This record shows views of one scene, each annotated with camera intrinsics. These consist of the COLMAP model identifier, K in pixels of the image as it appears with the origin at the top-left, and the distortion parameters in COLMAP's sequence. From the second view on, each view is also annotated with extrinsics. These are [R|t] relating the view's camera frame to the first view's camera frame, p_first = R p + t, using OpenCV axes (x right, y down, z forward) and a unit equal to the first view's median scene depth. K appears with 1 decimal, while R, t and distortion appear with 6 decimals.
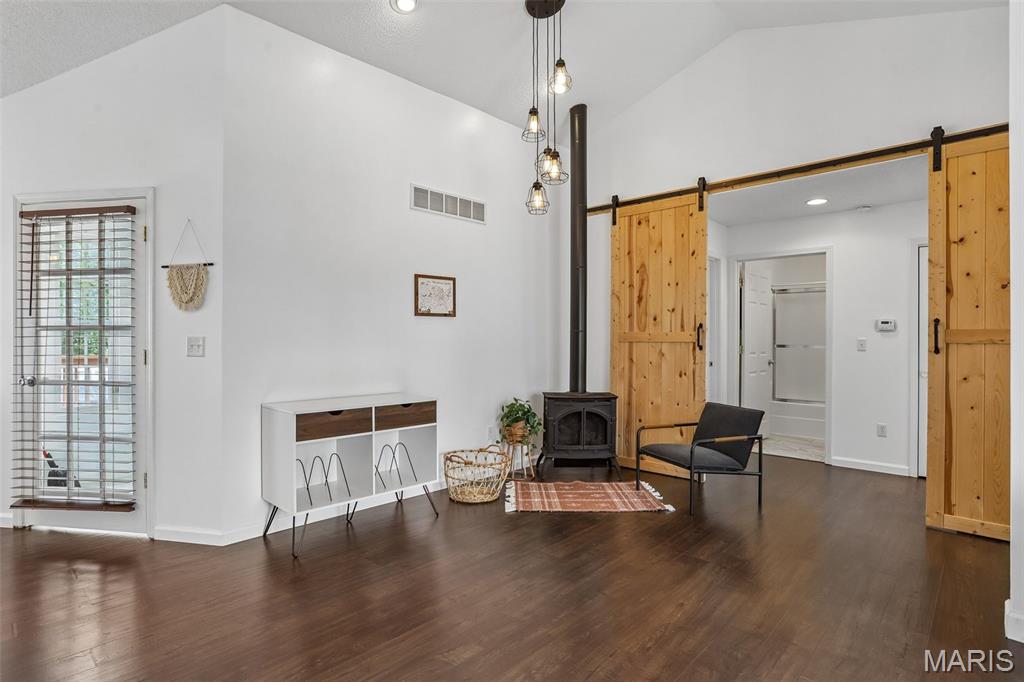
lens RADIAL K [[519.6, 0, 512.5], [0, 519.6, 339.4], [0, 0, 1]] dist [-0.056549, 0.025859]
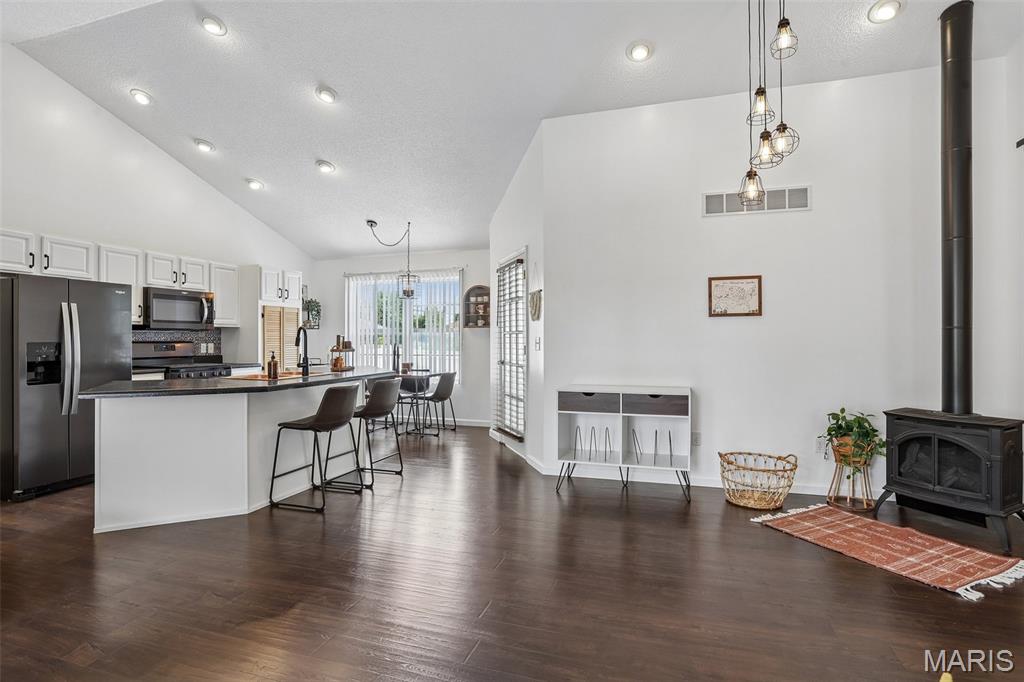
lens RADIAL K [[519.6, 0, 501.8], [0, 519.6, 339.9], [0, 0, 1]] dist [-0.056549, 0.025859]
pose [[0.424641, 0.002216, -0.905359, 0.591708], [0.000282, 0.999997, 0.002580, -0.001243], [0.905362, -0.001351, 0.424639, 0.169730]]
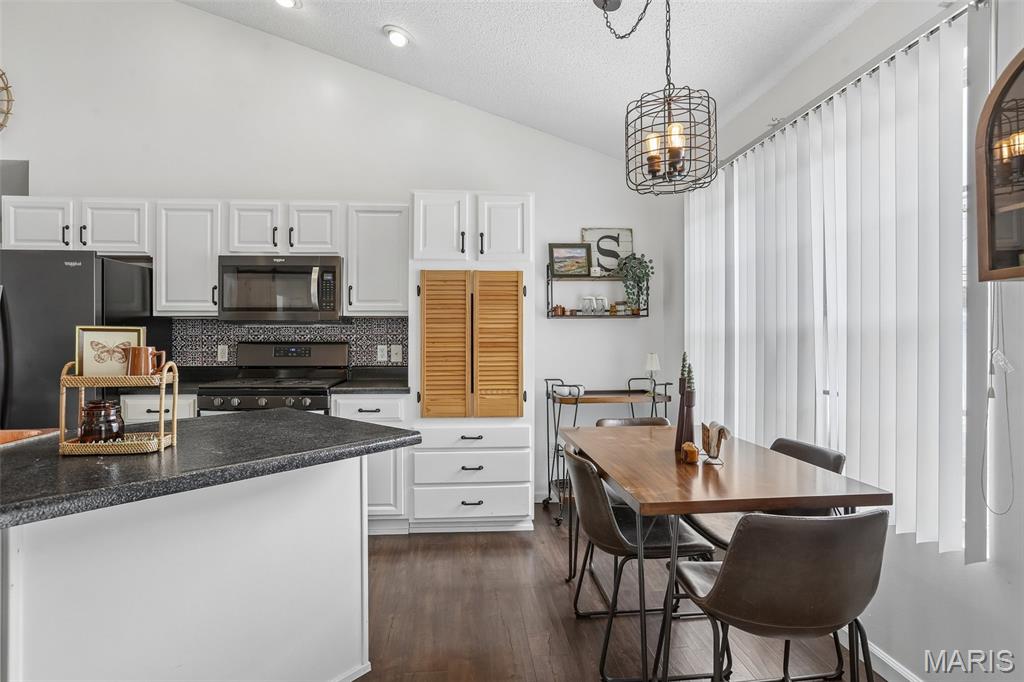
lens RADIAL K [[519.6, 0, 502.0], [0, 519.6, 338.3], [0, 0, 1]] dist [-0.056549, 0.025859]
pose [[-0.657966, 0.005017, -0.753031, -0.640783], [0.000903, 0.999982, 0.005873, -0.004361], [0.753047, 0.003184, -0.657959, 0.792567]]
